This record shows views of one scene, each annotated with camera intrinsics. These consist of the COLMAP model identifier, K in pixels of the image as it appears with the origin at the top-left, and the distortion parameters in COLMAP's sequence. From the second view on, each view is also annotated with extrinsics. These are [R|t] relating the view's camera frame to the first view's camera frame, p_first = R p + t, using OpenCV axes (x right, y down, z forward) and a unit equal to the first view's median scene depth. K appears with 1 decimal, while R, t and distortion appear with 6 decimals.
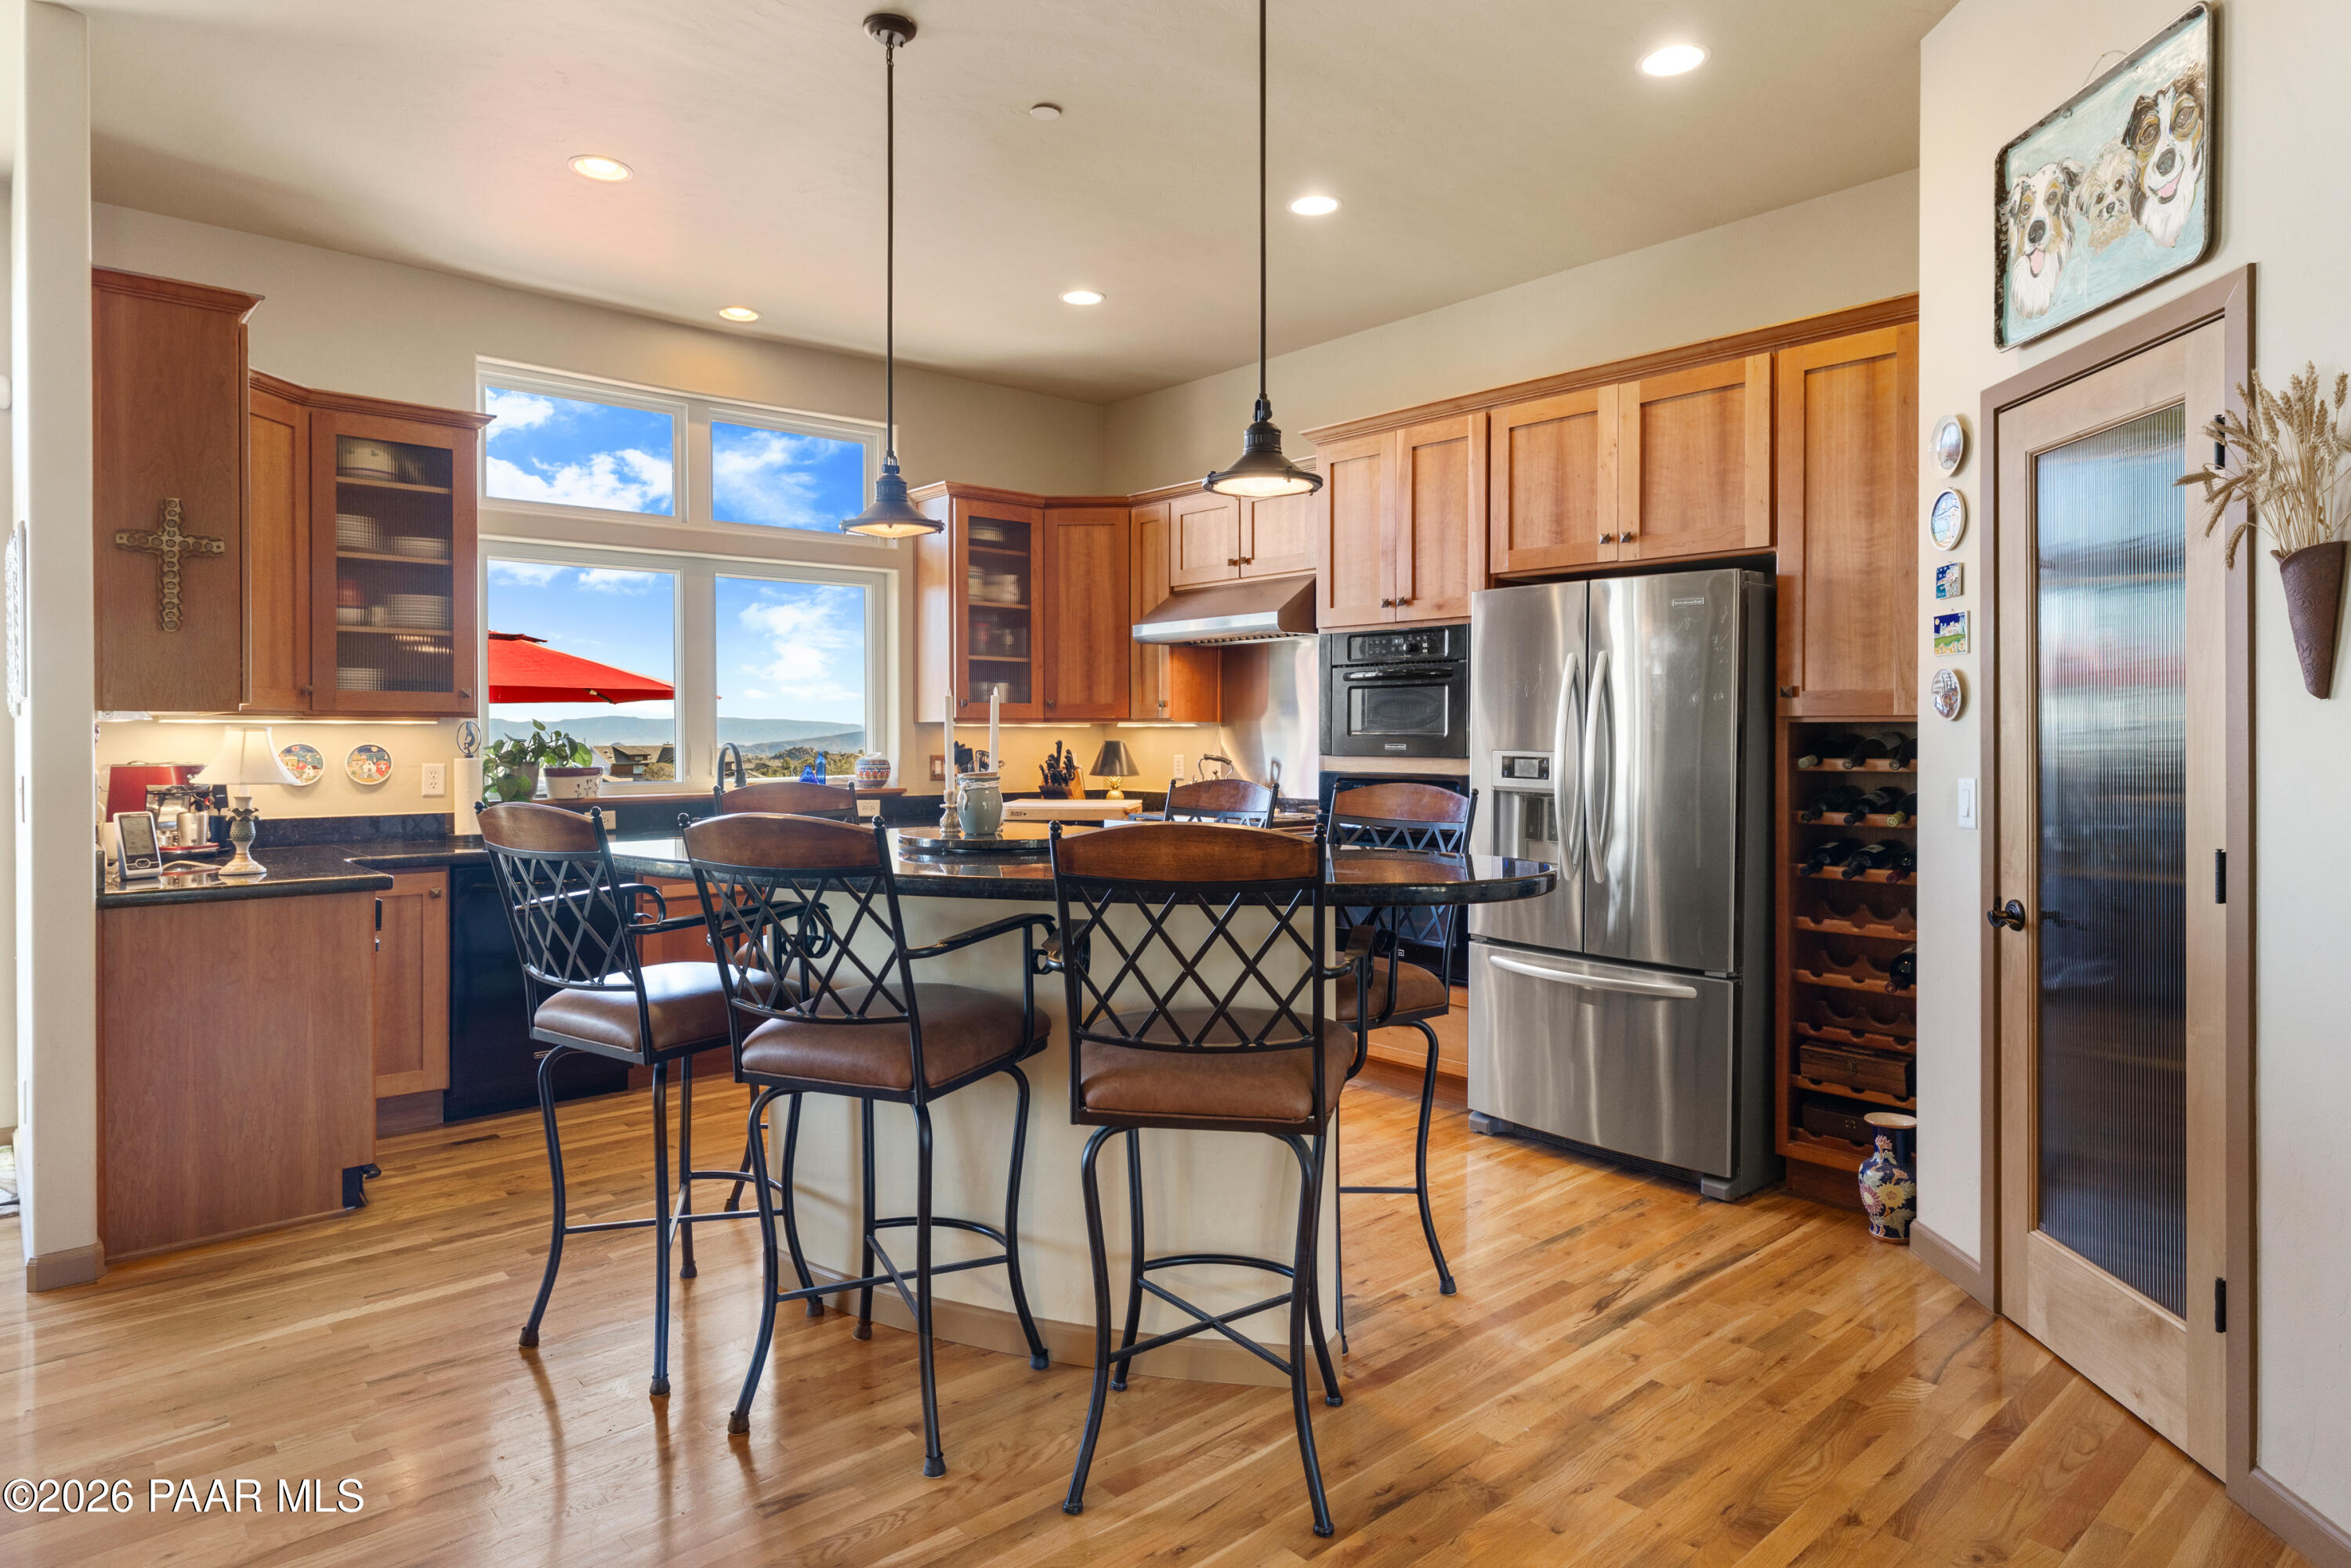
lens RADIAL K [[1341.1, 0, 1180.7], [0, 1341.1, 739.4], [0, 0, 1]] dist [0.000592, 0.000276]
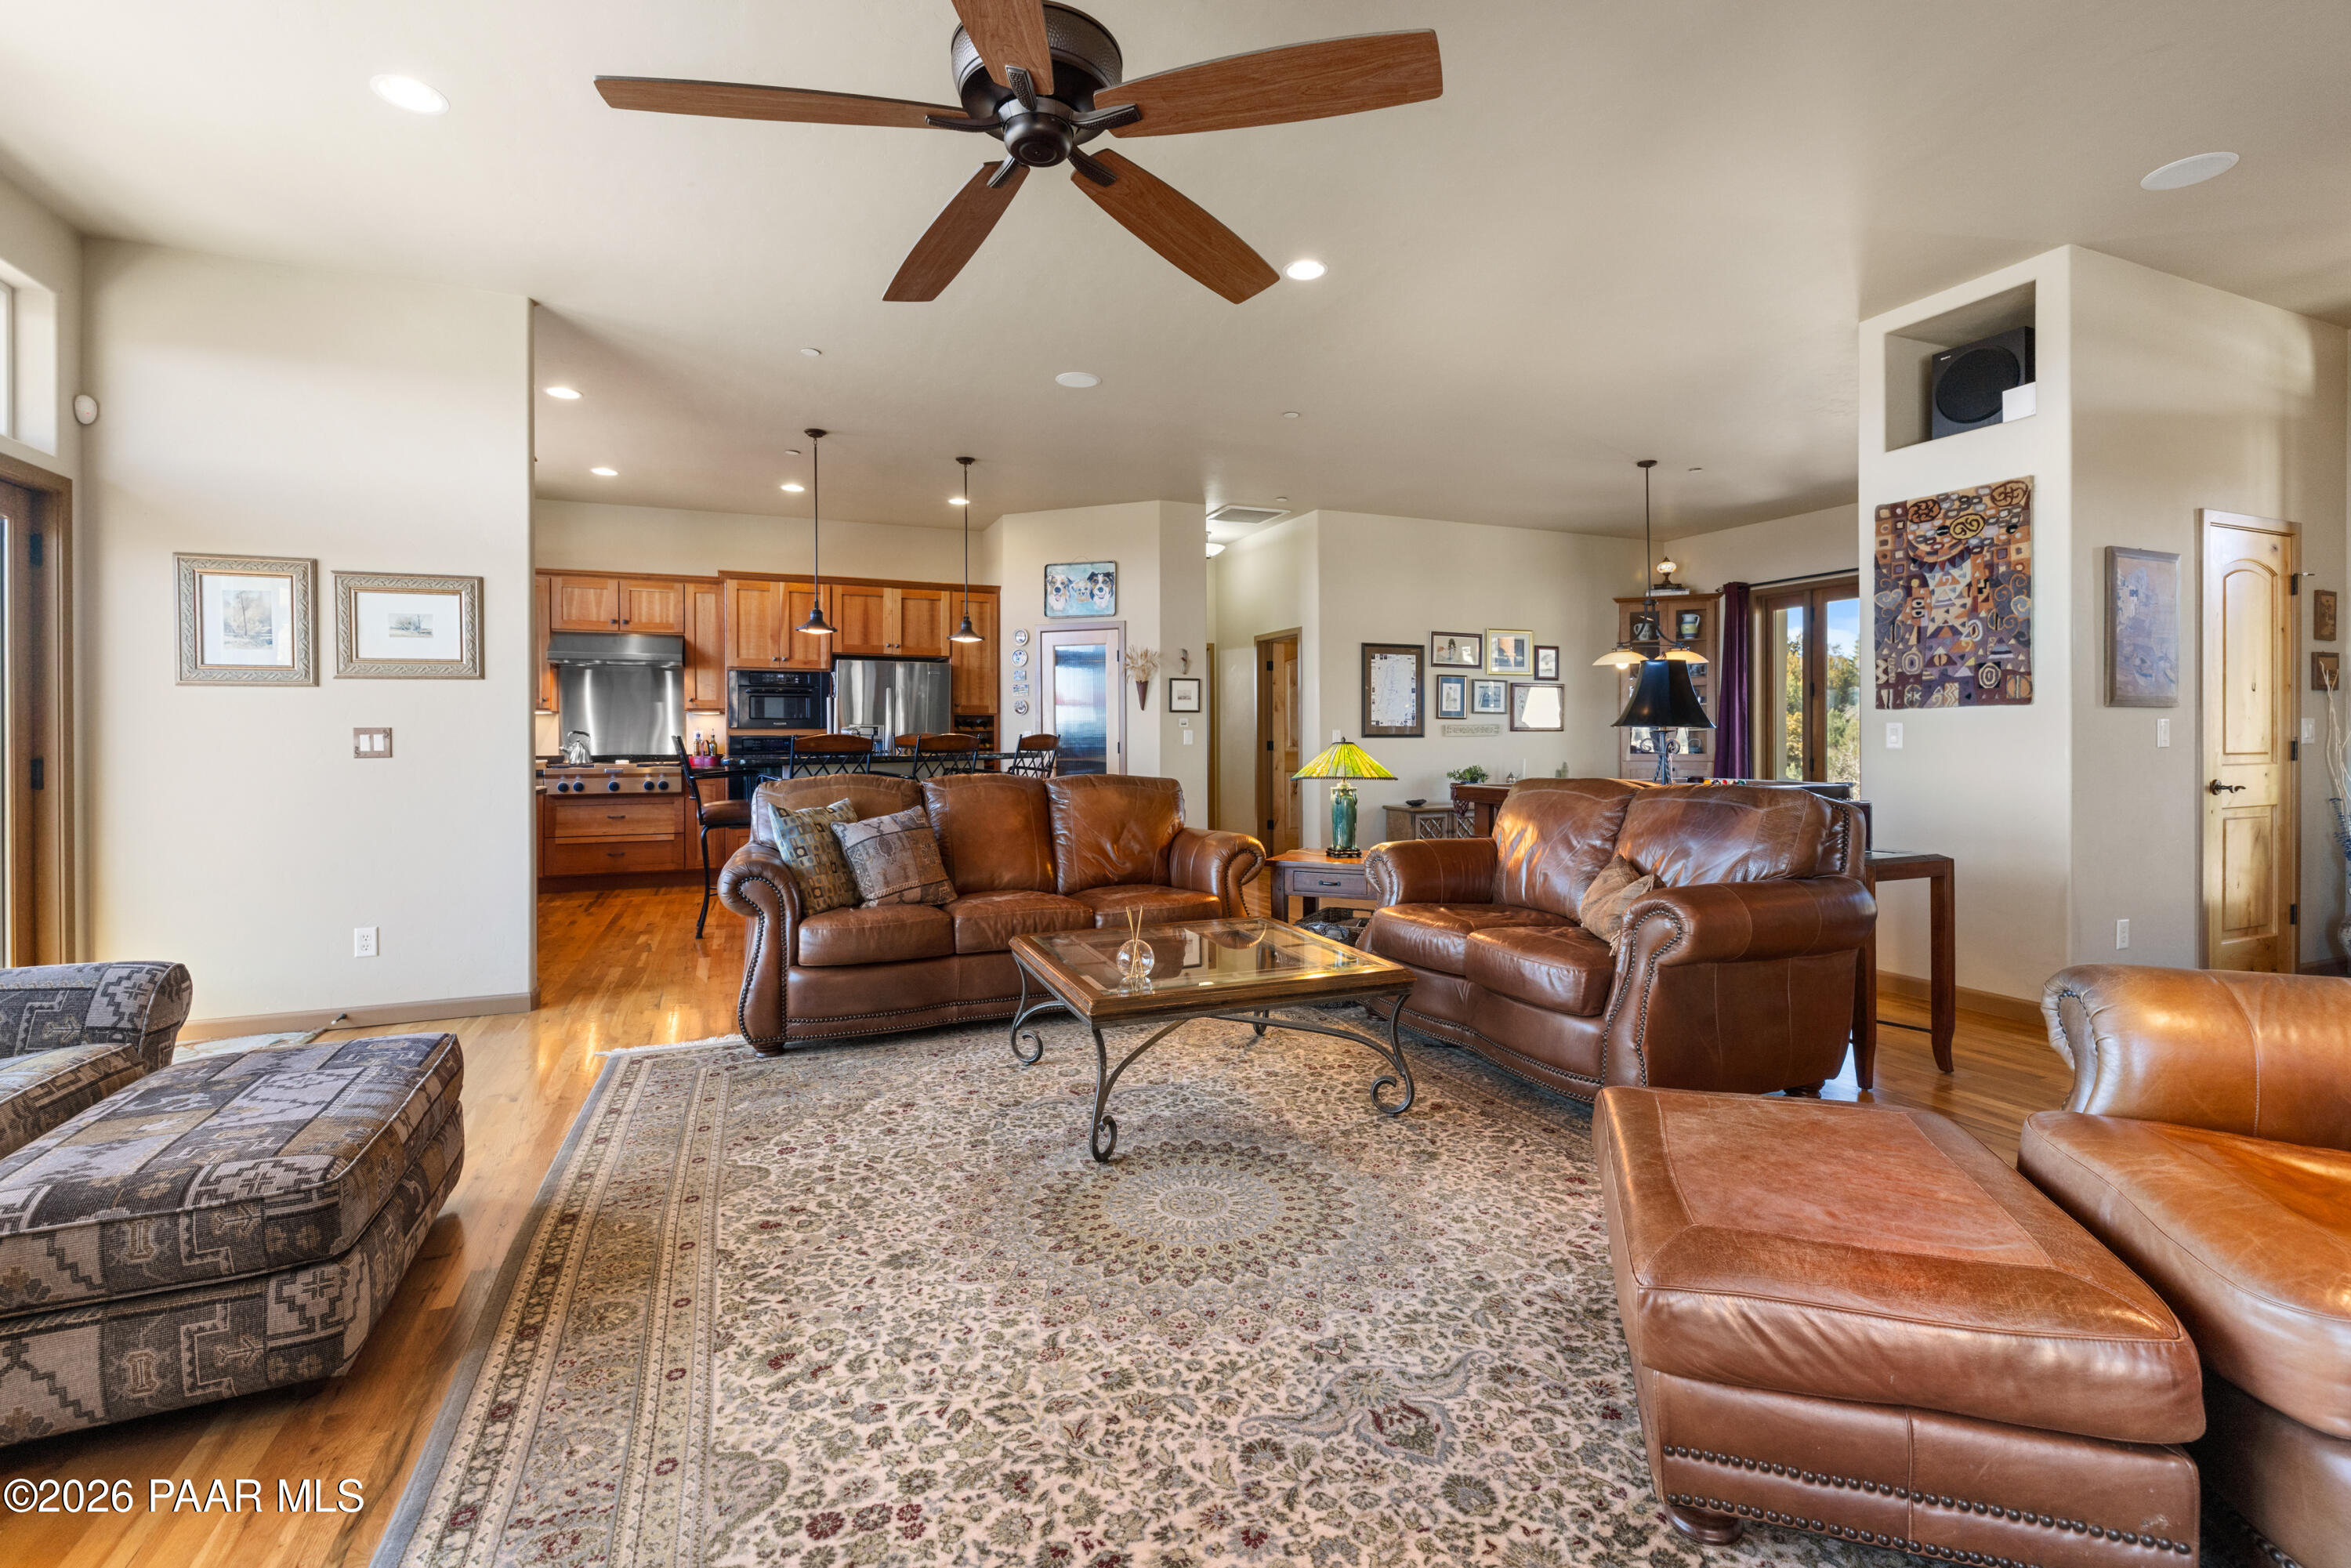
lens RADIAL K [[1053.1, 0, 1186.7], [0, 1053.1, 745.9], [0, 0, 1]] dist [0.001402, 0.000496]
pose [[0.314640, -0.006293, 0.949190, -1.488352], [0.007953, 0.999960, 0.003993, 0.047206], [-0.949178, 0.006292, 0.314678, -0.222559]]
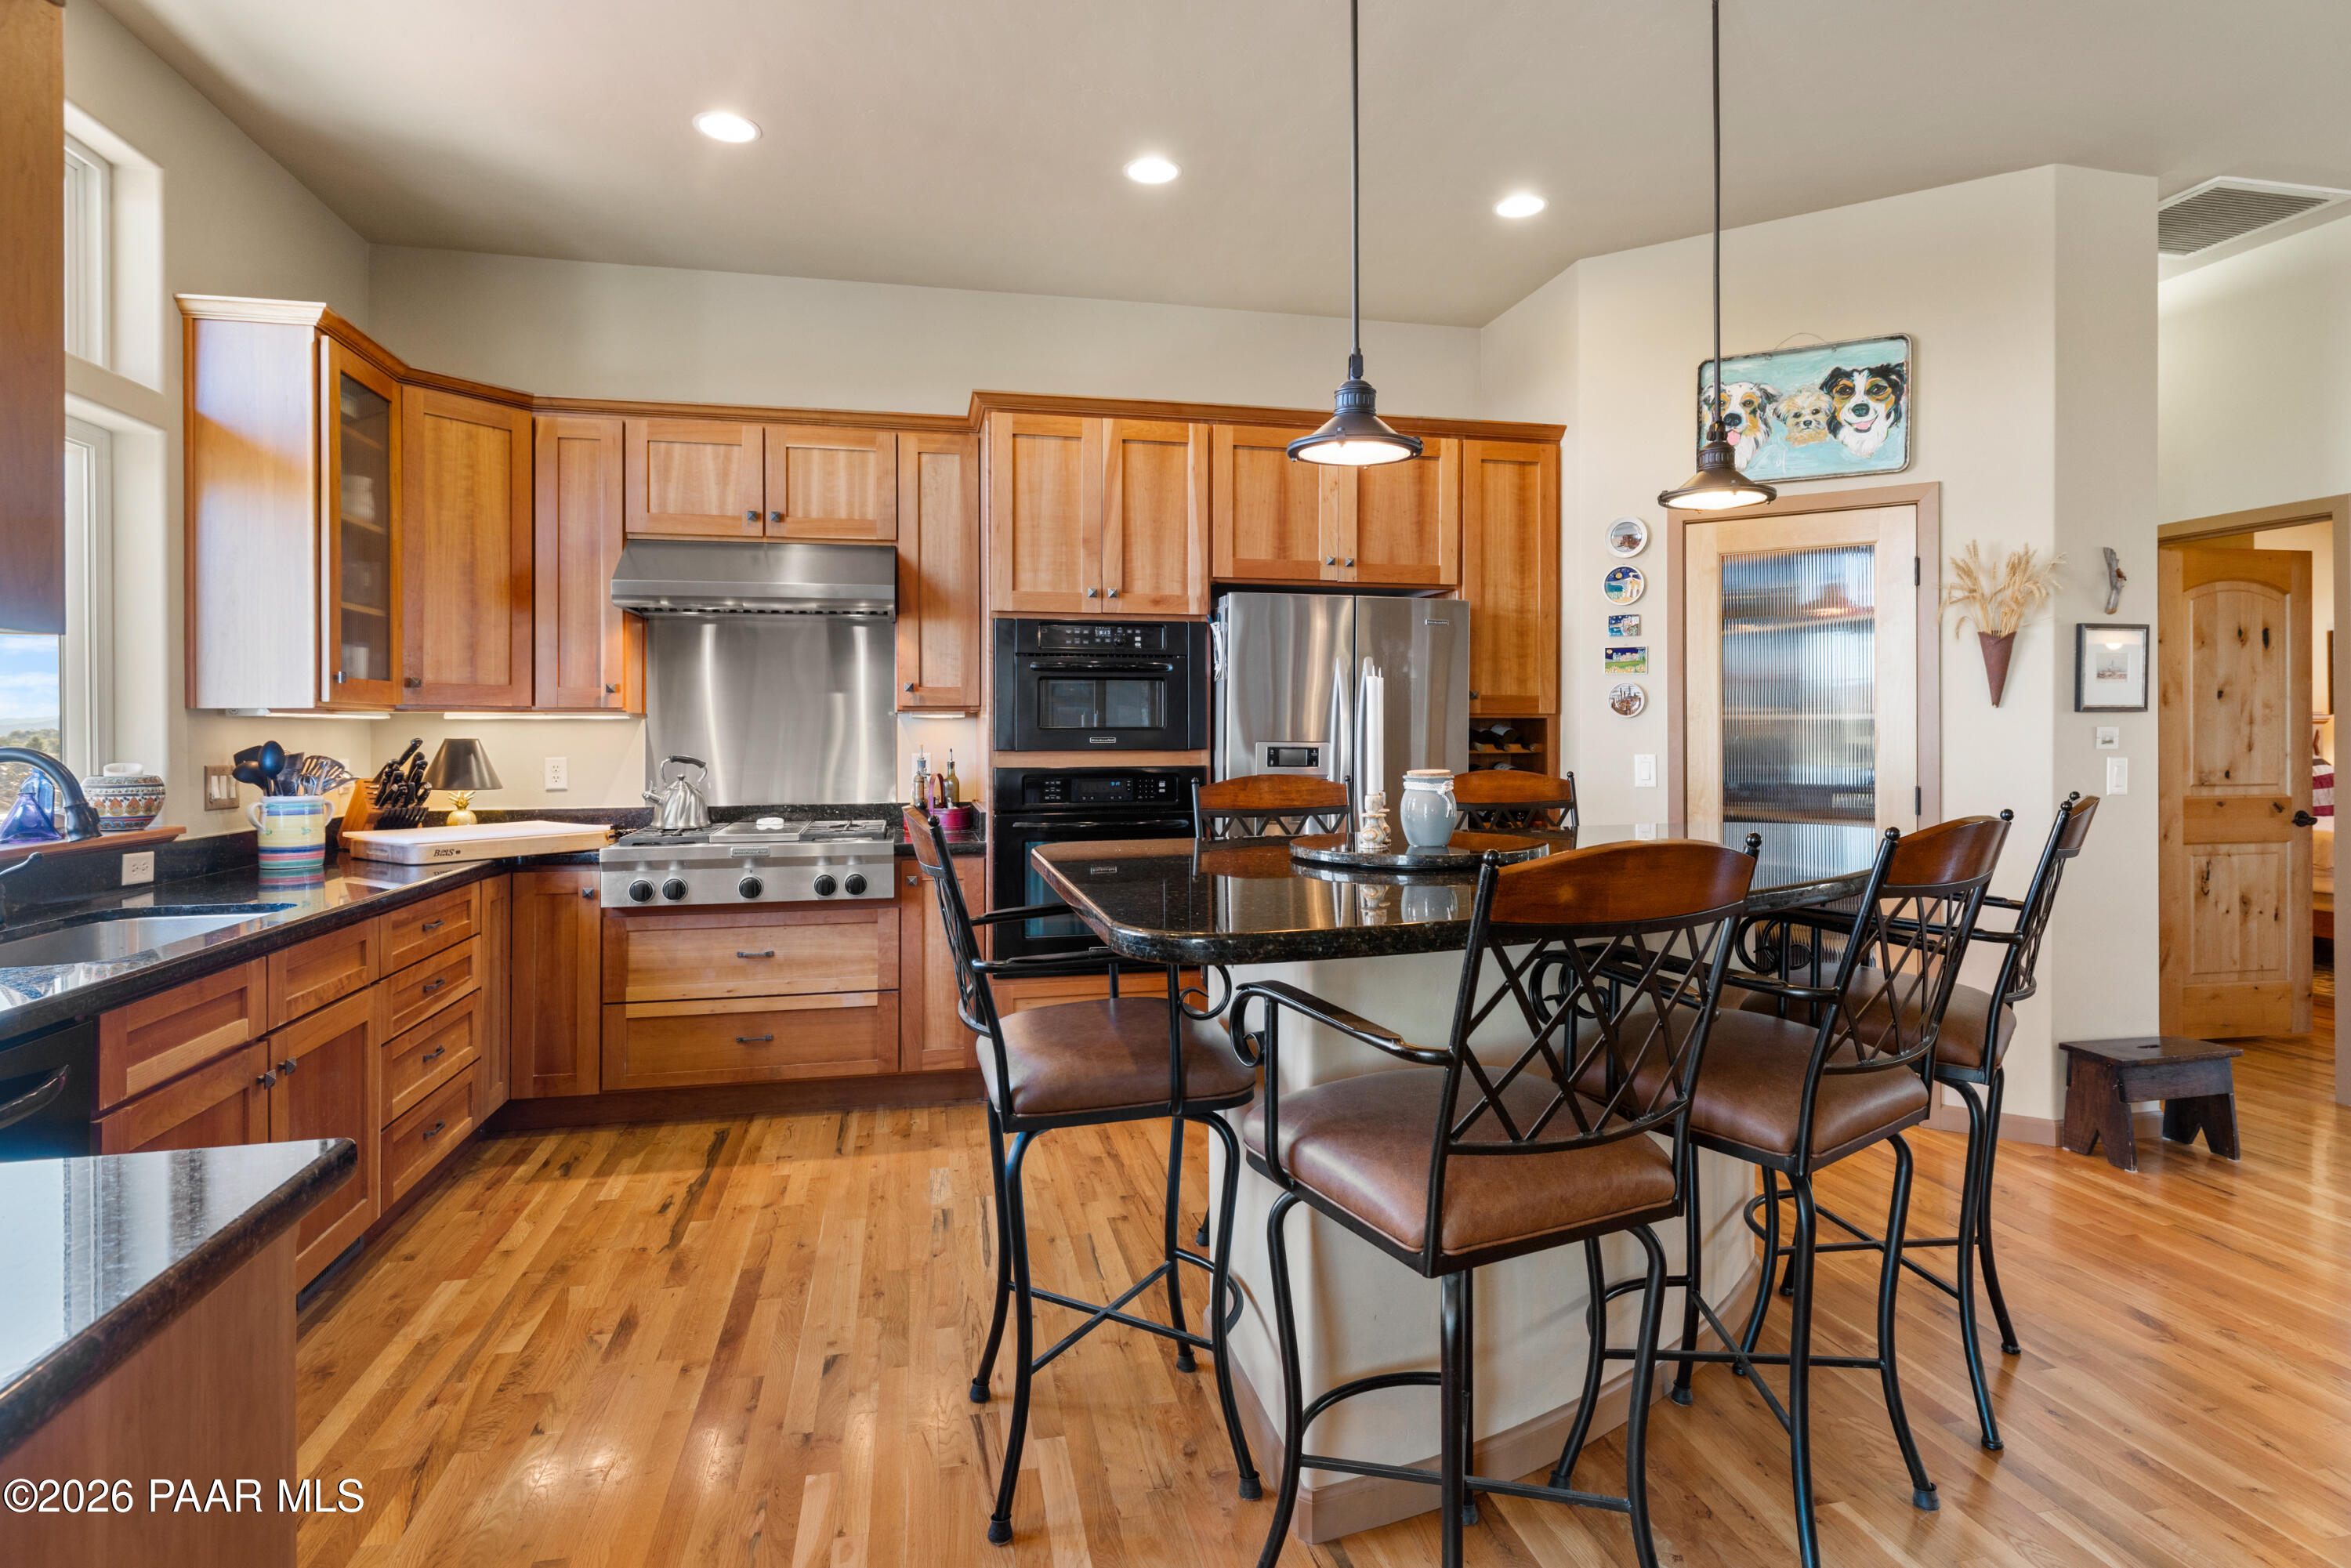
lens RADIAL K [[1260.6, 0, 1191.9], [0, 1260.6, 725.0], [0, 0, 1]] dist [0.016552, -0.000101]
pose [[0.479219, 0.000804, 0.877695, -0.713384], [0.006681, 0.999967, -0.004563, -0.001257], [-0.877670, 0.008051, 0.479198, 0.576861]]
